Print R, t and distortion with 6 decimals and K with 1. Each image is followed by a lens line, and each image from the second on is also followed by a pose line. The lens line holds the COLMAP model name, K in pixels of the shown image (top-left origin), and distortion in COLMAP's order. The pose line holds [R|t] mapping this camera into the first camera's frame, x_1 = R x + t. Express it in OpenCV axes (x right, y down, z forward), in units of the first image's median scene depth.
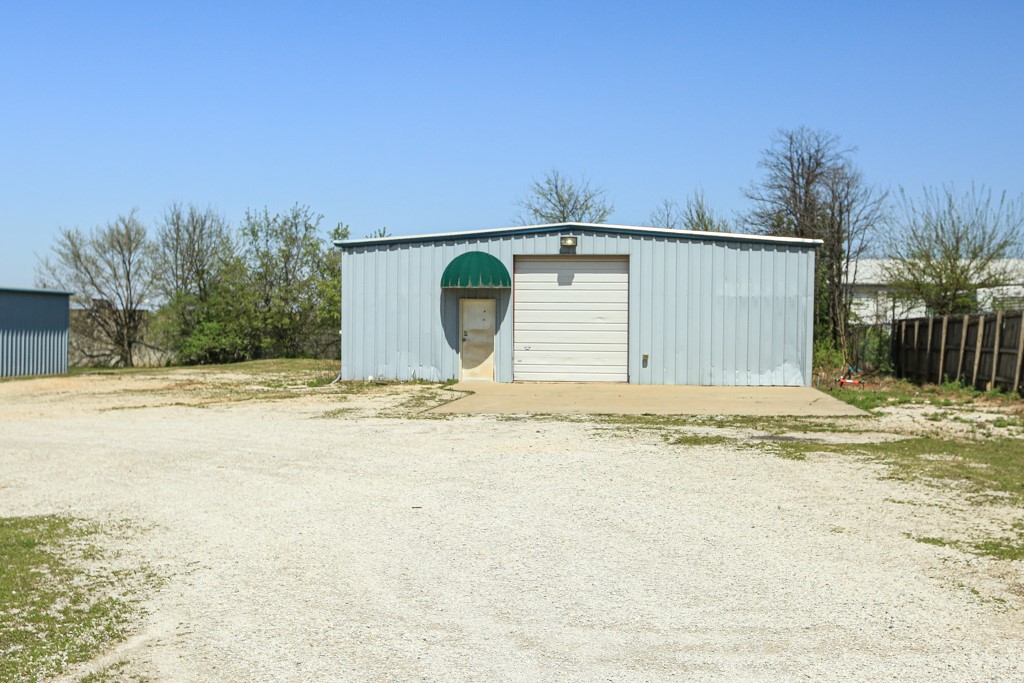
lens RADIAL K [[1095.9, 0, 512.0], [0, 1095.9, 341.5], [0, 0, 1]] dist [0.013773, 0.001042]
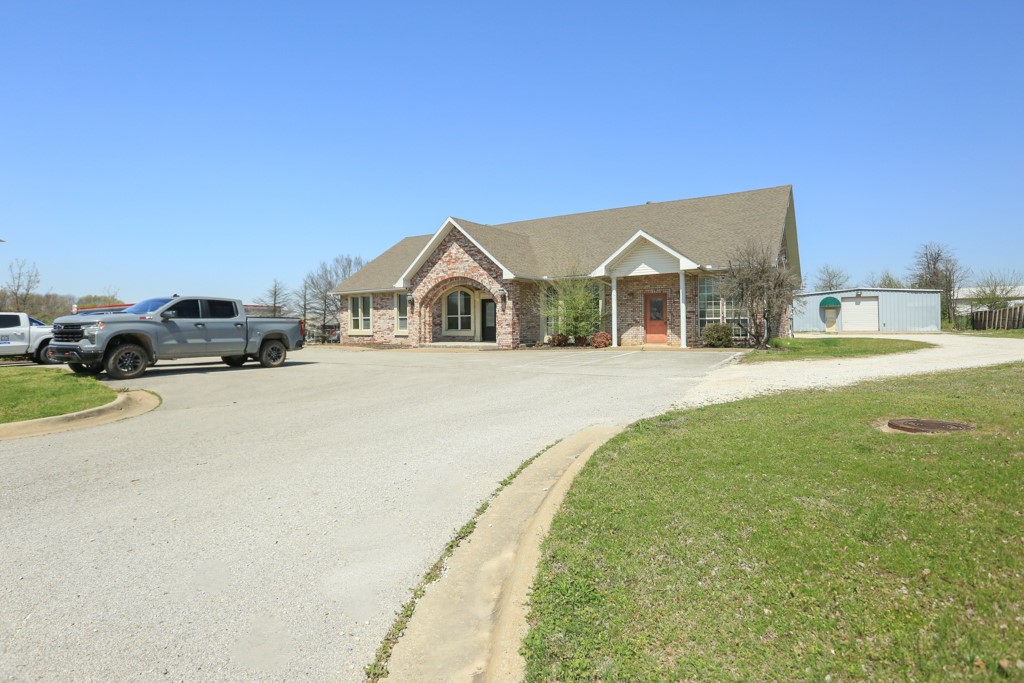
lens RADIAL K [[506.0, 0, 514.1], [0, 506.0, 318.7], [0, 0, 1]] dist [-0.077314, 0.037391]
pose [[0.902367, -0.021175, -0.430447, -0.282584], [0.010327, 0.999568, -0.027523, 0.028443], [0.430844, 0.020391, 0.902196, -0.982394]]
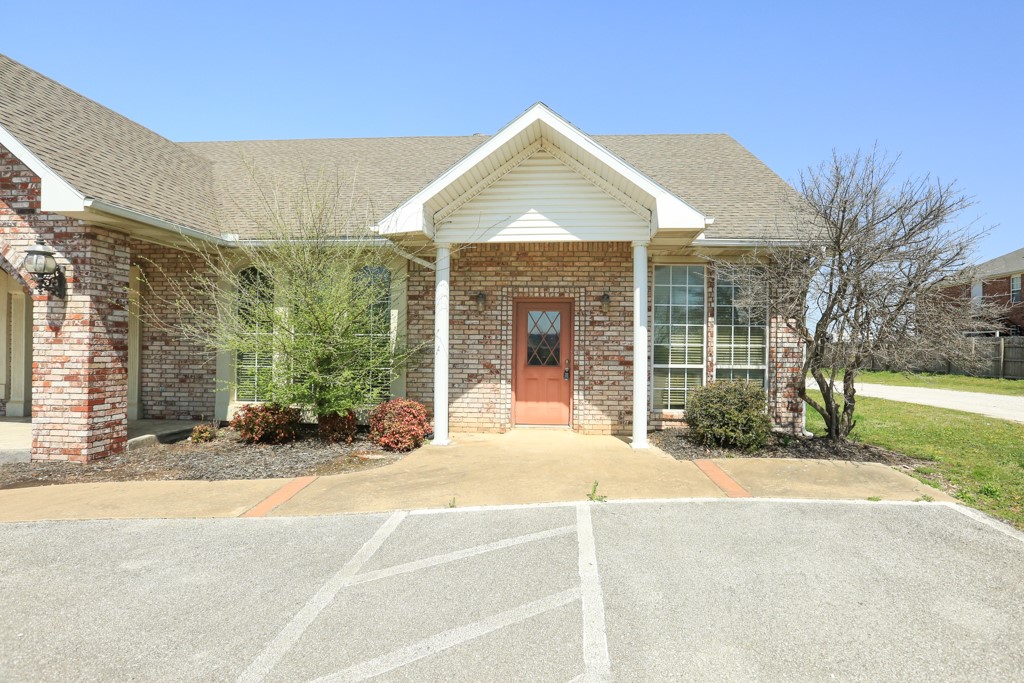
lens RADIAL K [[515.5, 0, 543.0], [0, 515.5, 349.4], [0, 0, 1]] dist [-0.050654, 0.014095]
pose [[0.995732, 0.002548, 0.092261, -0.434184], [-0.001321, 0.999910, -0.013358, 0.007174], [-0.092287, 0.013179, 0.995645, -0.538595]]
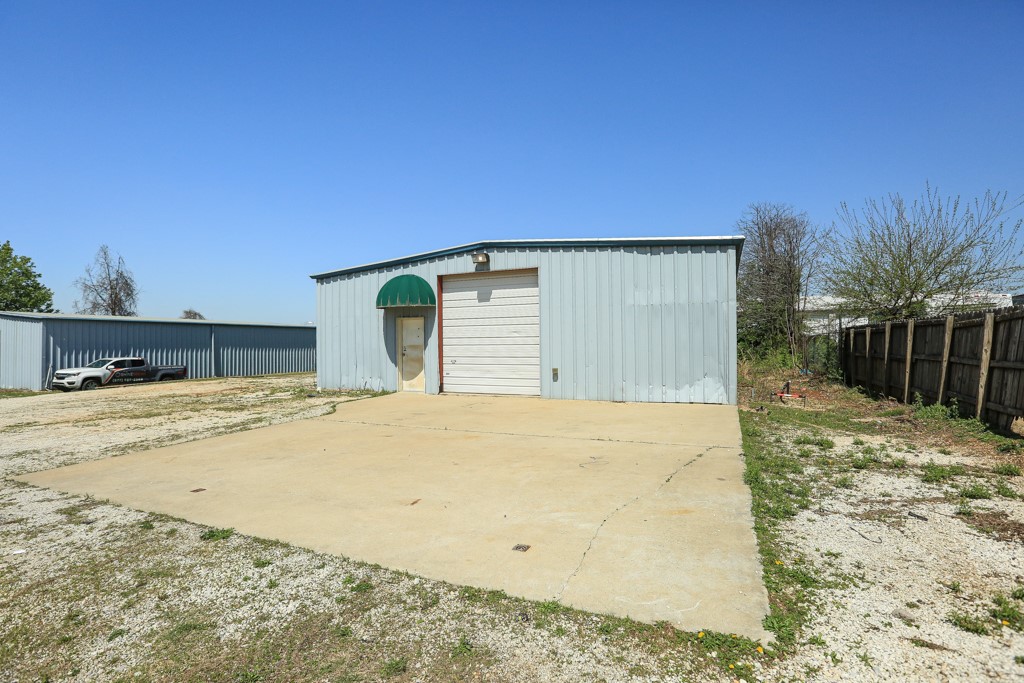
lens RADIAL K [[475.6, 0, 512.0], [0, 475.6, 341.5], [0, 0, 1]] dist [-0.028532, 0.000127]
pose [[0.962276, -0.020022, -0.271337, 0.196359], [0.016230, 0.999737, -0.016214, -0.005496], [0.271590, 0.011199, 0.962348, 0.569628]]
